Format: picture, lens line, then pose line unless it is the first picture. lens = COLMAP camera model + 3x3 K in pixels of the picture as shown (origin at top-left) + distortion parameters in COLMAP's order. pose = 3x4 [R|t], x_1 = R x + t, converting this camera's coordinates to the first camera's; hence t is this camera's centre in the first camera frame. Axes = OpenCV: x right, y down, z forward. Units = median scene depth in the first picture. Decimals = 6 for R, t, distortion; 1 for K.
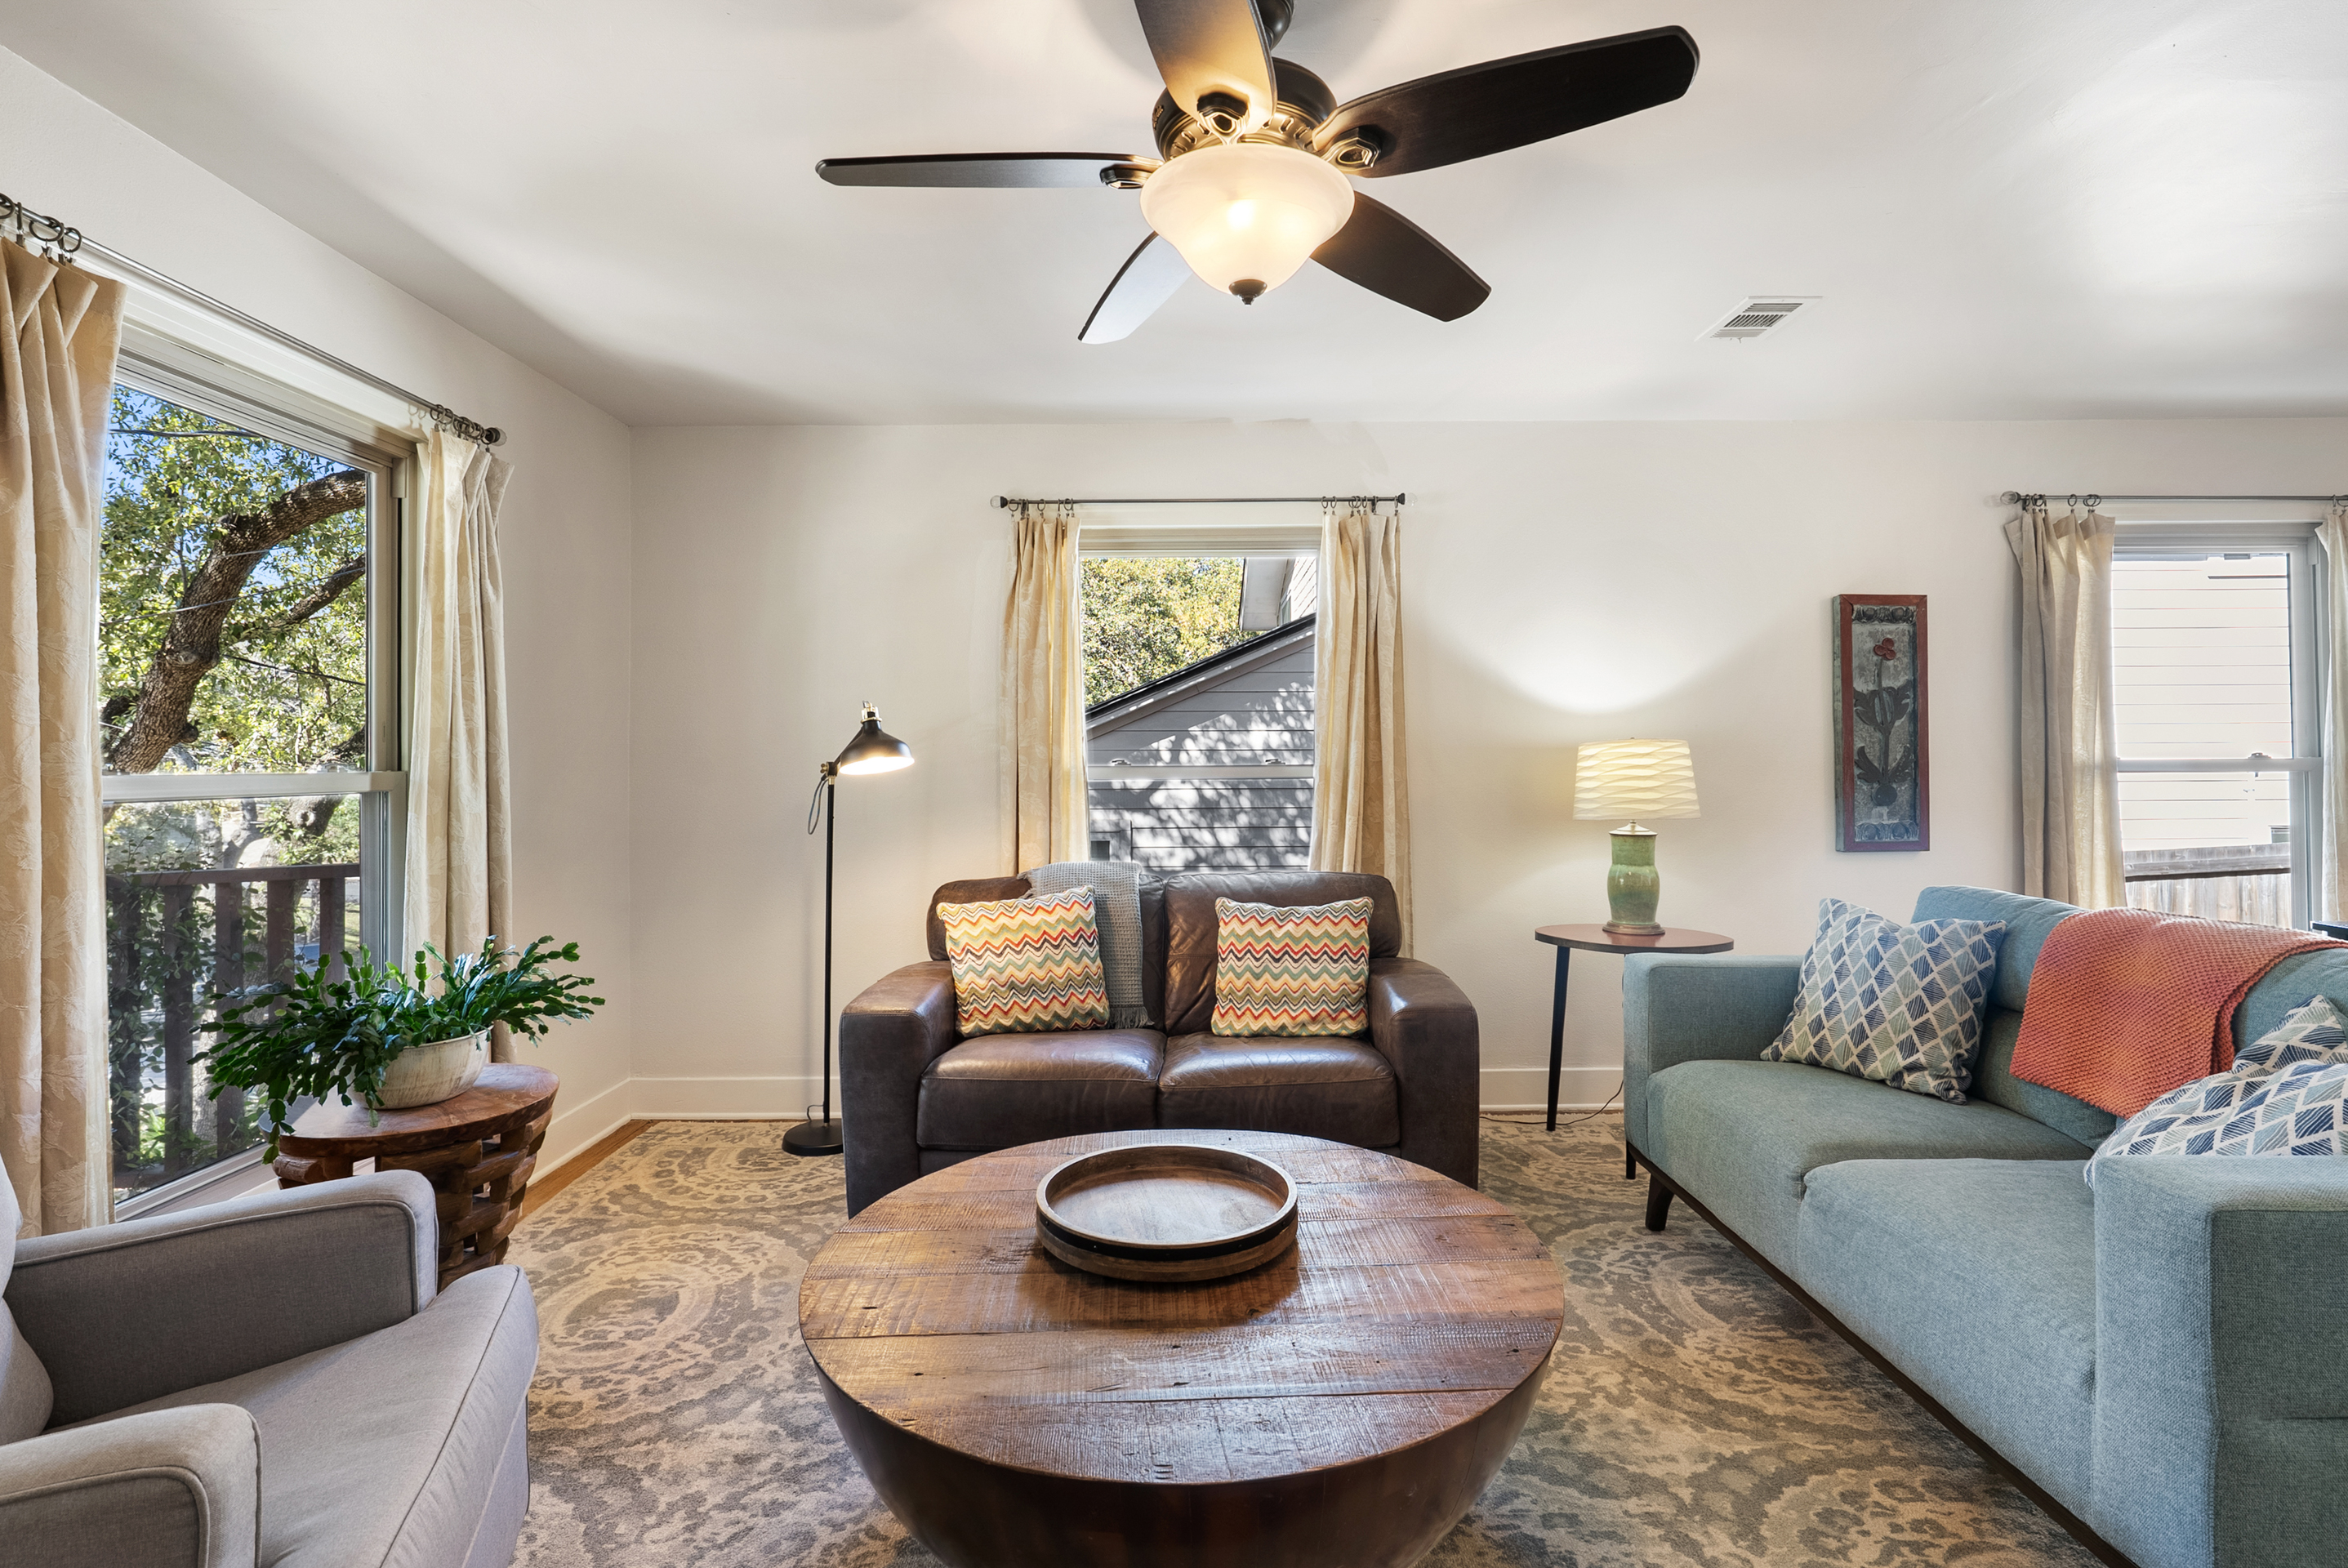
lens RADIAL K [[1139.1, 0, 1217.9], [0, 1139.1, 738.5], [0, 0, 1]] dist [0.002302, 0.004091]
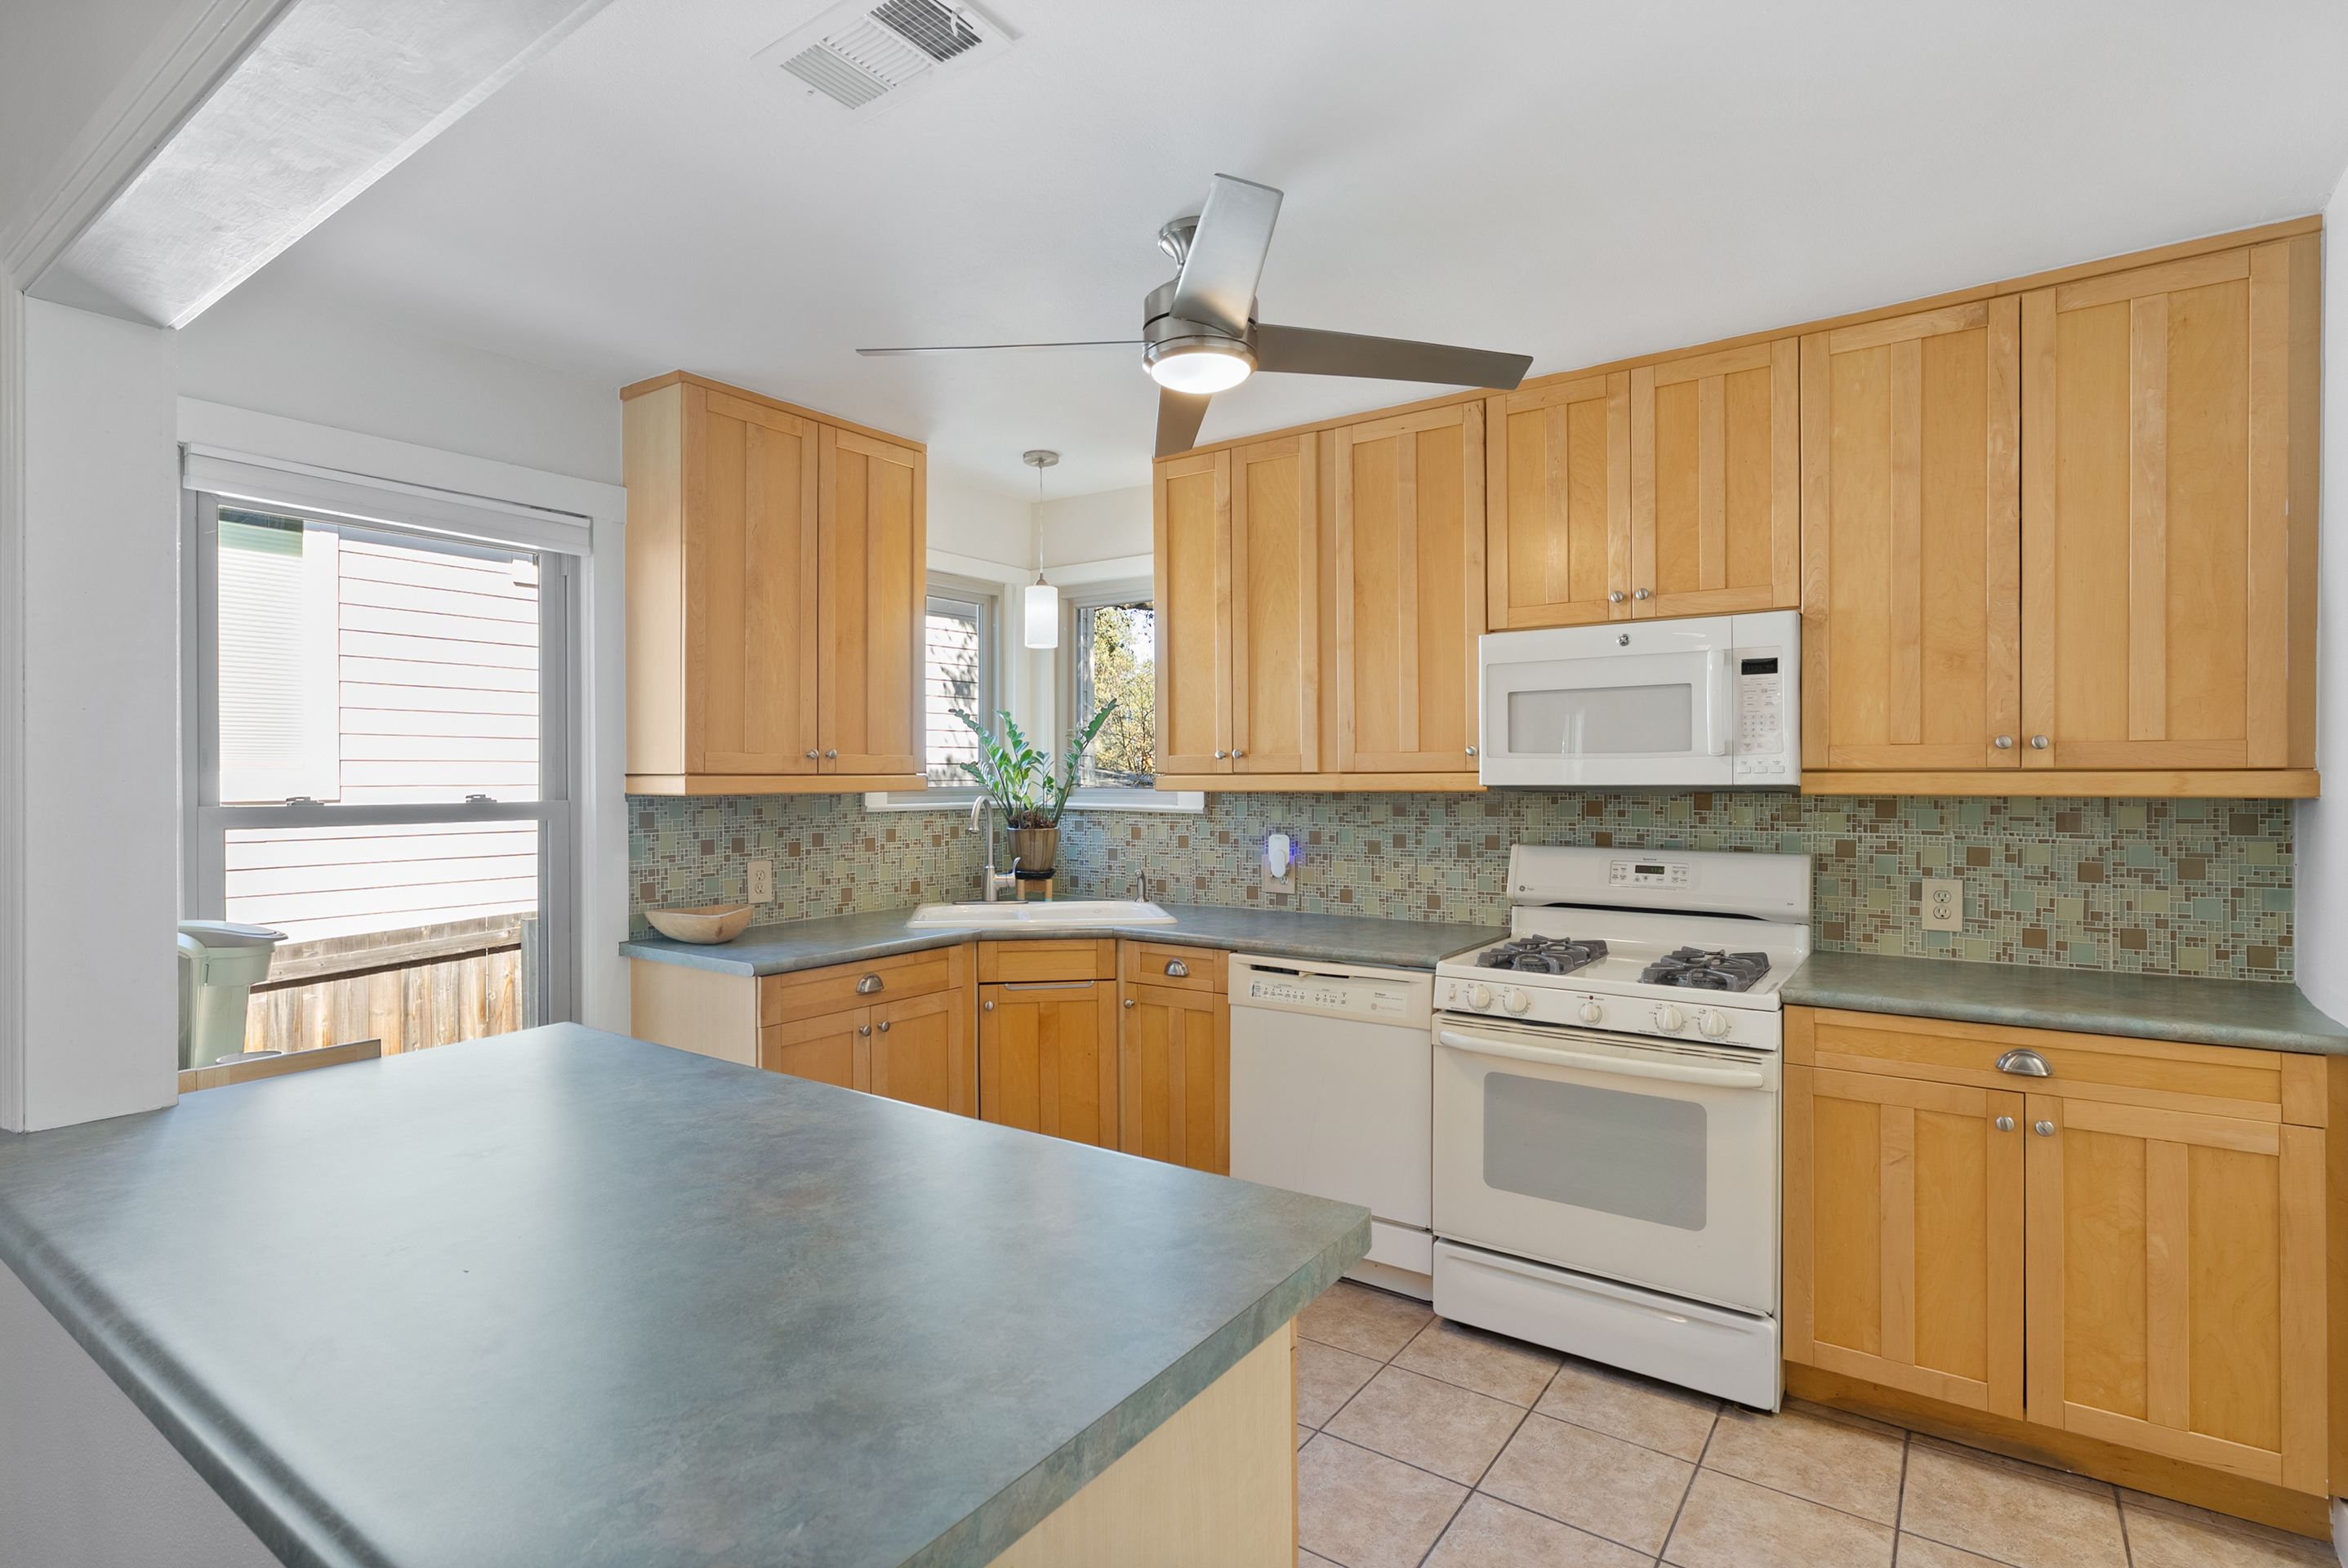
lens RADIAL K [[1139.1, 0, 1196.3], [0, 1139.1, 784.3], [0, 0, 1]] dist [0.002302, 0.004091]
pose [[0.583304, 0.002817, 0.812249, 1.089236], [-0.016842, 0.999821, 0.008627, -0.033595], [-0.812079, -0.018712, 0.583247, 0.255190]]
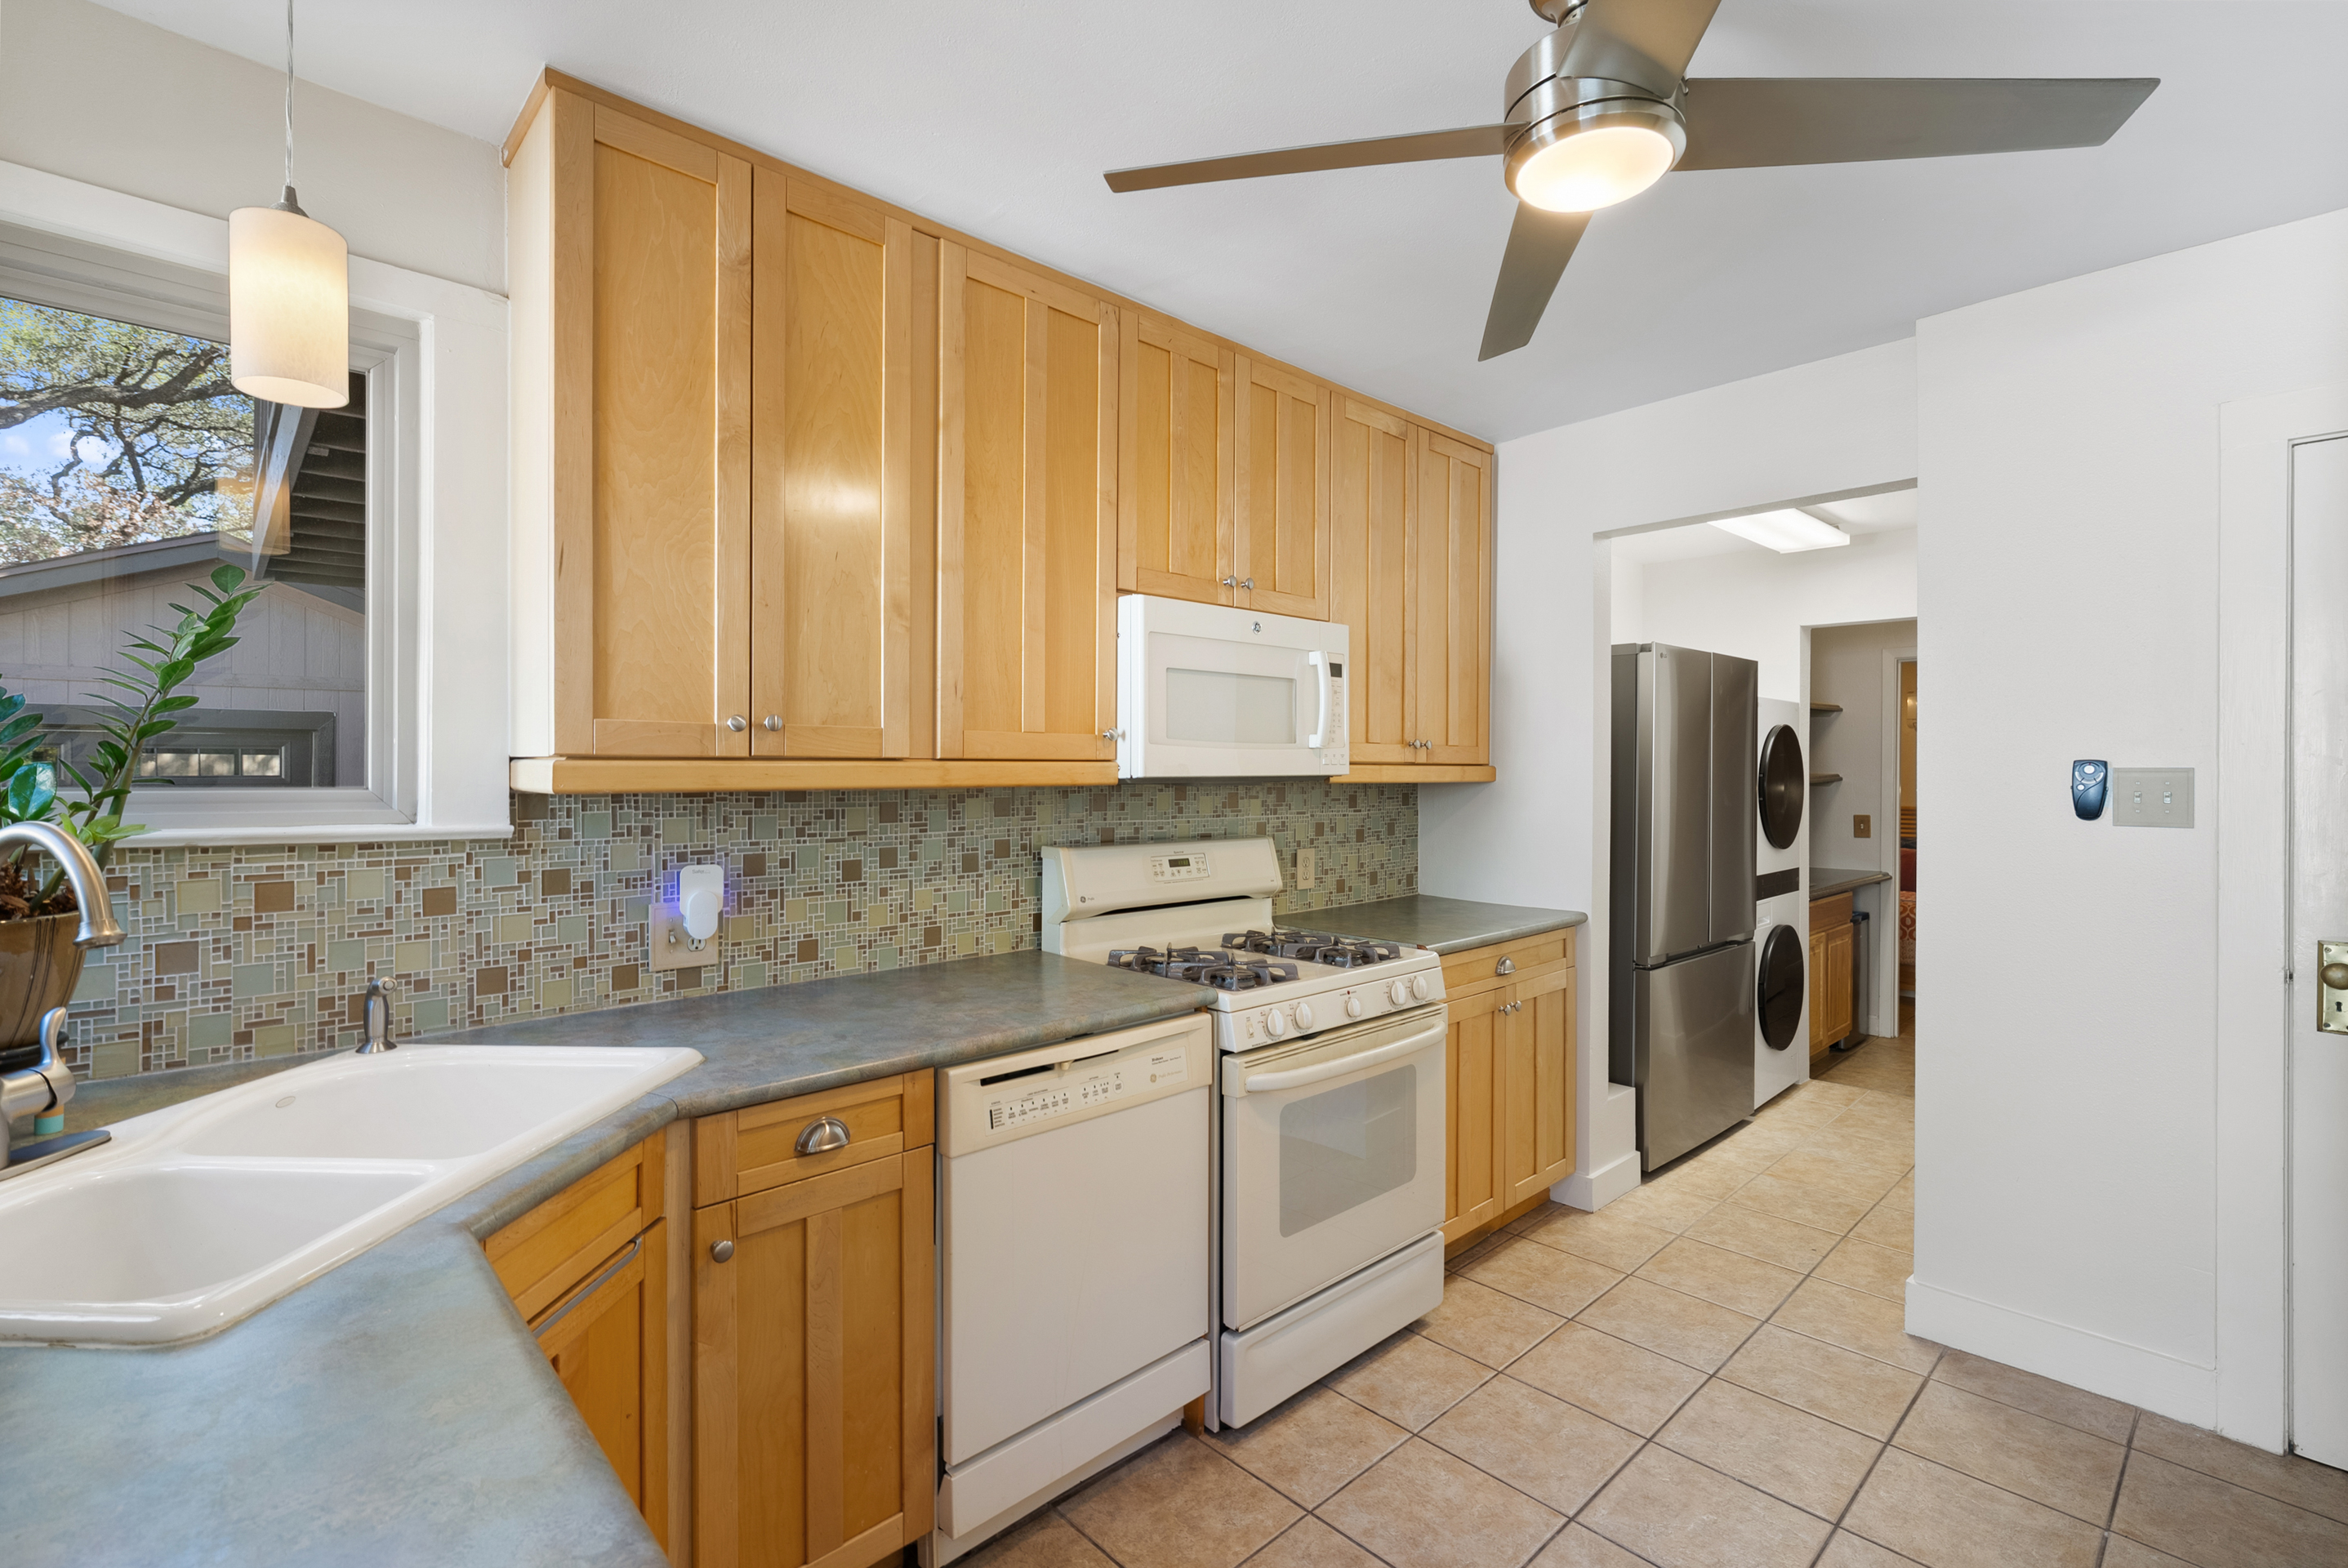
lens RADIAL K [[1044.9, 0, 1173.9], [0, 1044.9, 773.3], [0, 0, 1]] dist [-0.006126, 0.000283]
pose [[-0.661058, 0.007672, 0.750295, 1.343012], [-0.007336, 0.999834, -0.016688, -0.023296], [-0.750299, -0.016536, -0.660892, 0.839237]]
